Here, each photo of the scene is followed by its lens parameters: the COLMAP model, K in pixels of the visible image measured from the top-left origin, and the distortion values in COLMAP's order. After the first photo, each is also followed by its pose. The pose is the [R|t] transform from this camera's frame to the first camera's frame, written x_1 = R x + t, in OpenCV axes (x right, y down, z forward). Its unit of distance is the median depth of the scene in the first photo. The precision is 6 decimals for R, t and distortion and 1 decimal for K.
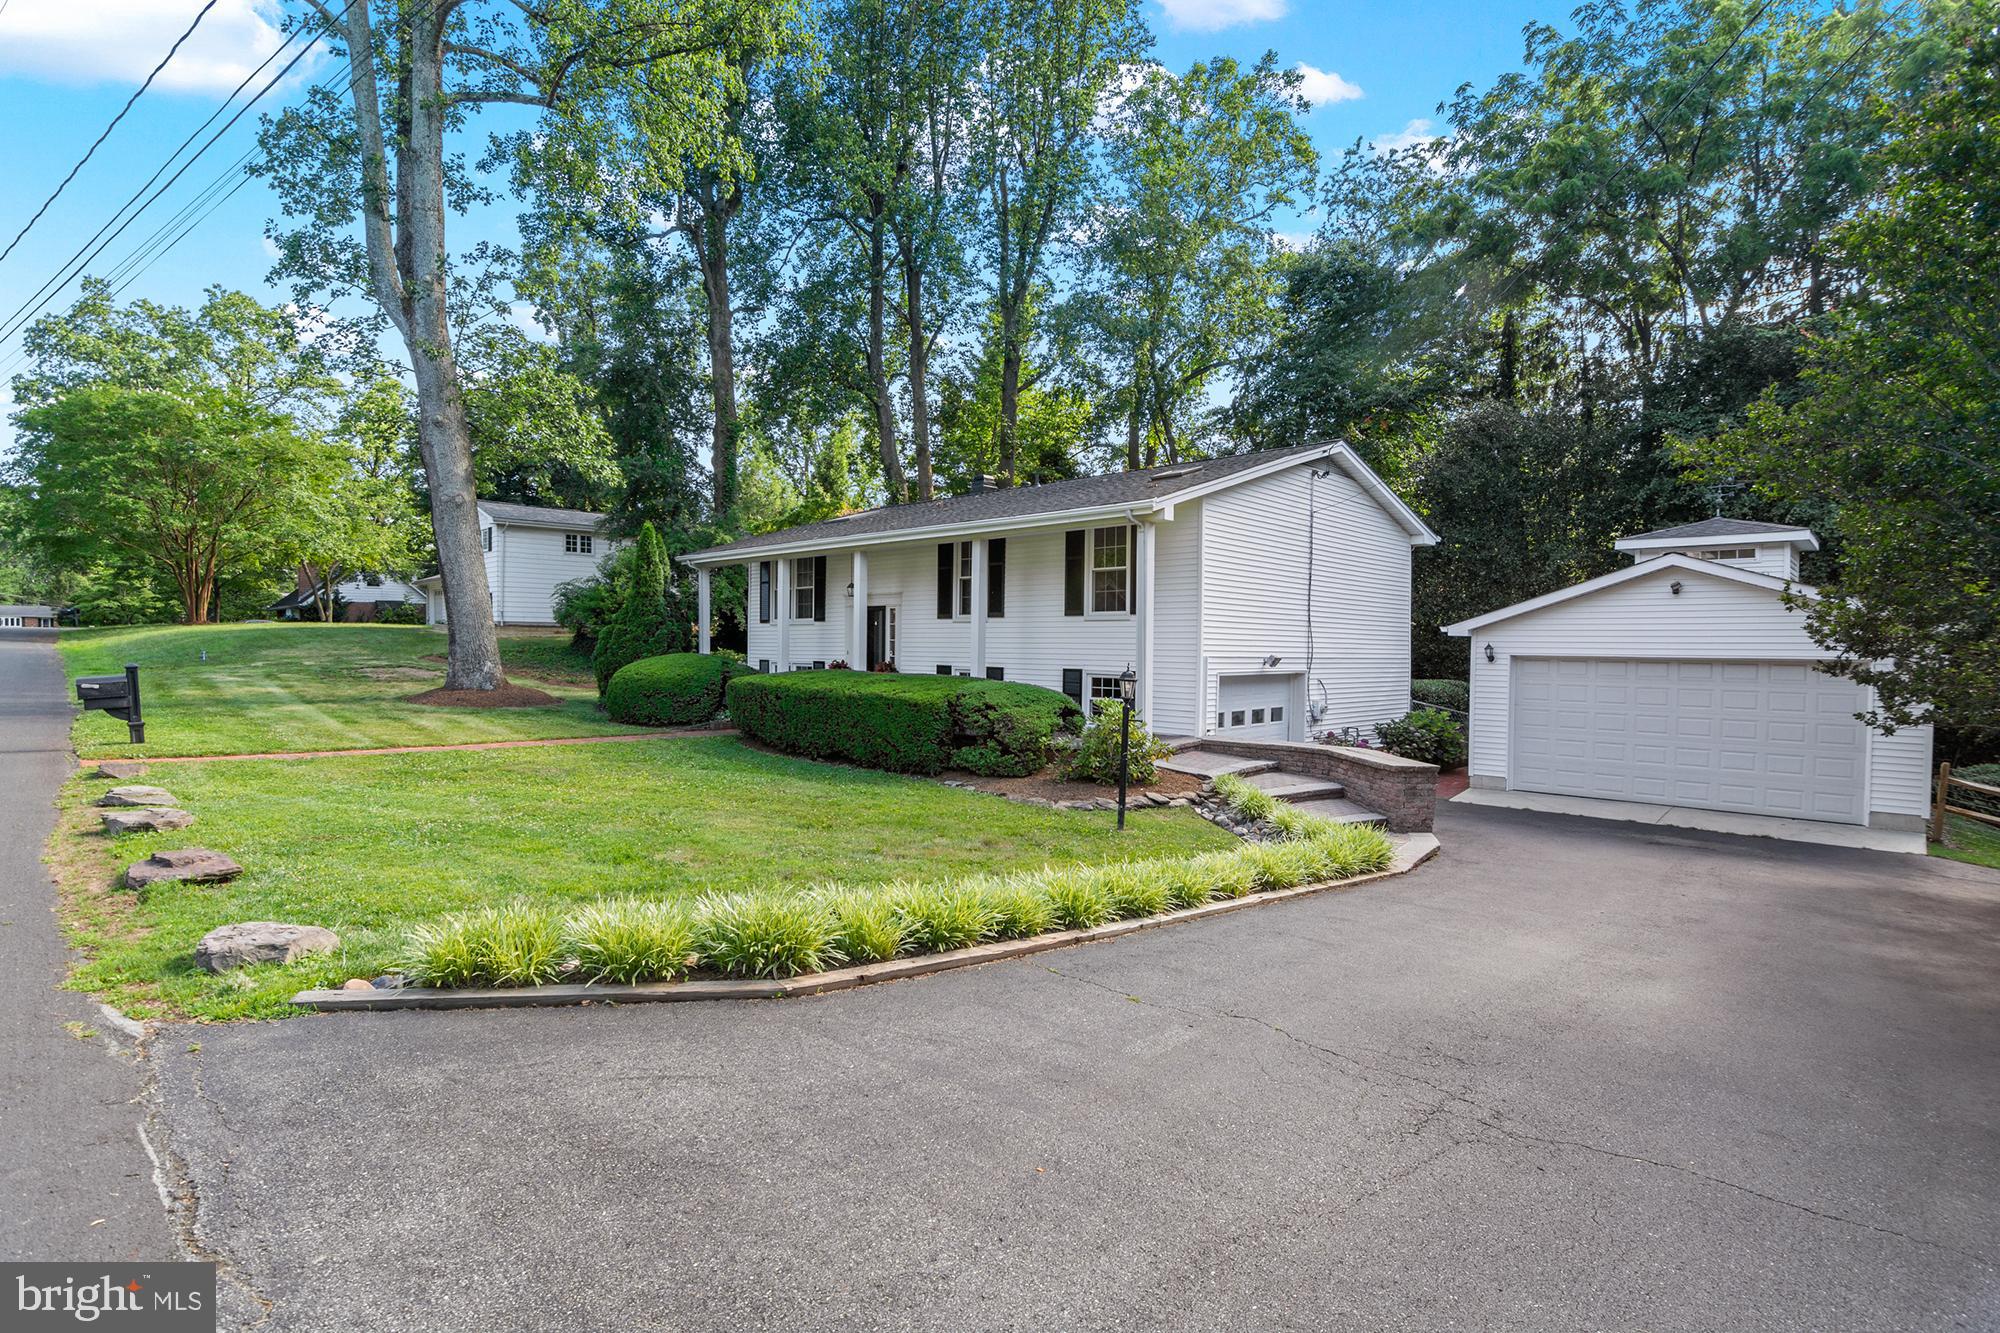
lens RADIAL K [[913.1, 0, 1000.0], [0, 913.1, 666.5], [0, 0, 1]] dist [-0.002862, 0.000204]
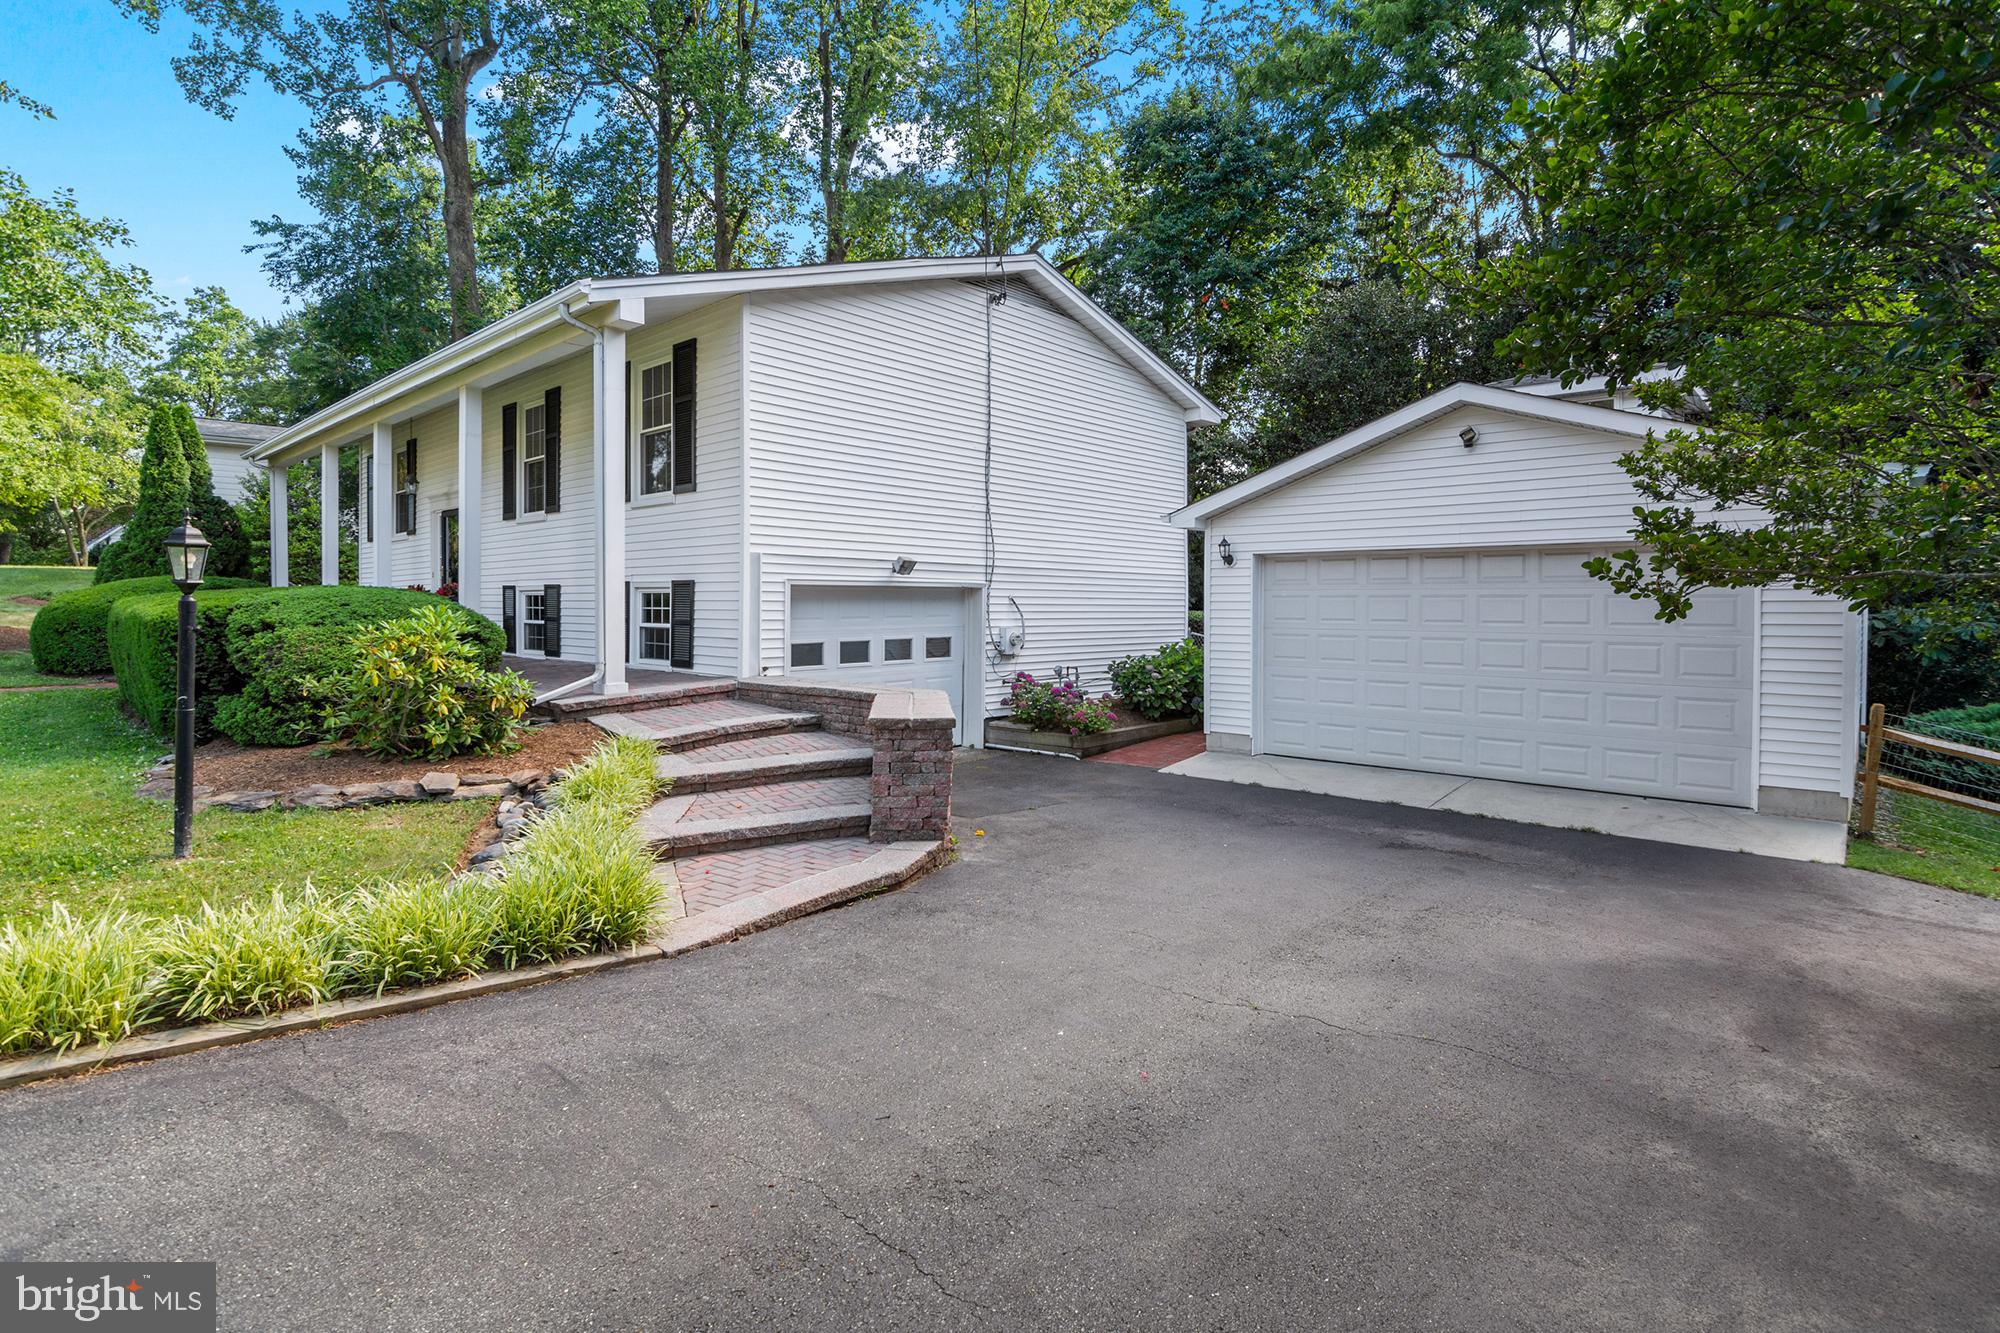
lens RADIAL K [[943.3, 0, 983.0], [0, 943.3, 614.8], [0, 0, 1]] dist [0.000464, -0.000407]
pose [[0.999595, -0.008520, 0.027140, 0.339088], [0.008795, 0.999911, -0.010054, 0.037600], [-0.027052, 0.010289, 0.999581, 0.308658]]
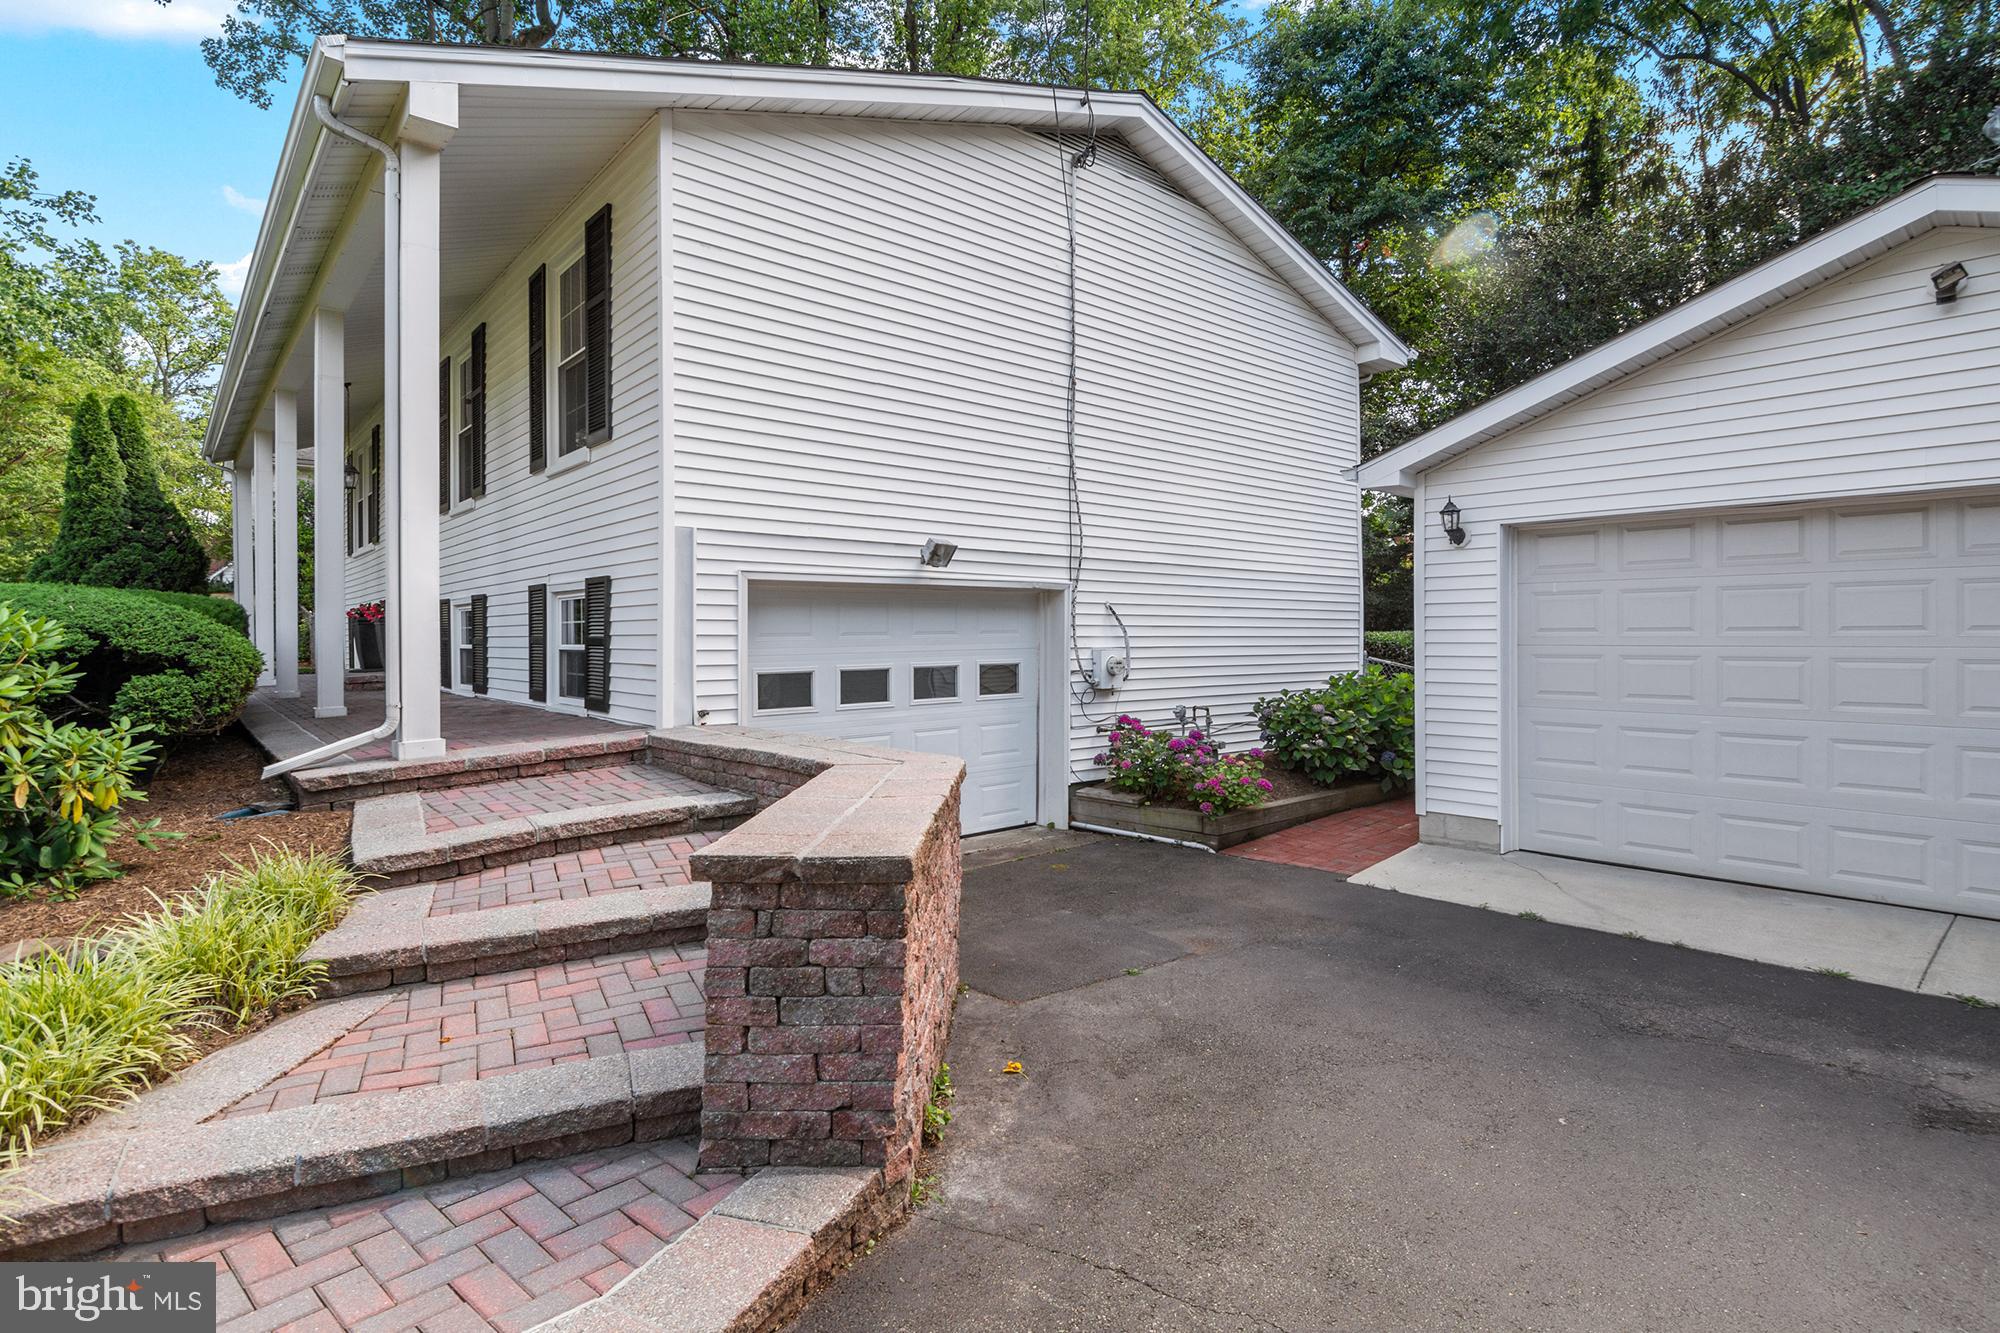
lens RADIAL K [[978.5, 0, 999.3], [0, 978.5, 637.8], [0, 0, 1]] dist [-0.003535, -0.000727]
pose [[0.996957, -0.015998, -0.076290, 0.364497], [0.014490, 0.999689, -0.020287, 0.044390], [0.076591, 0.019120, 0.996879, 0.540545]]
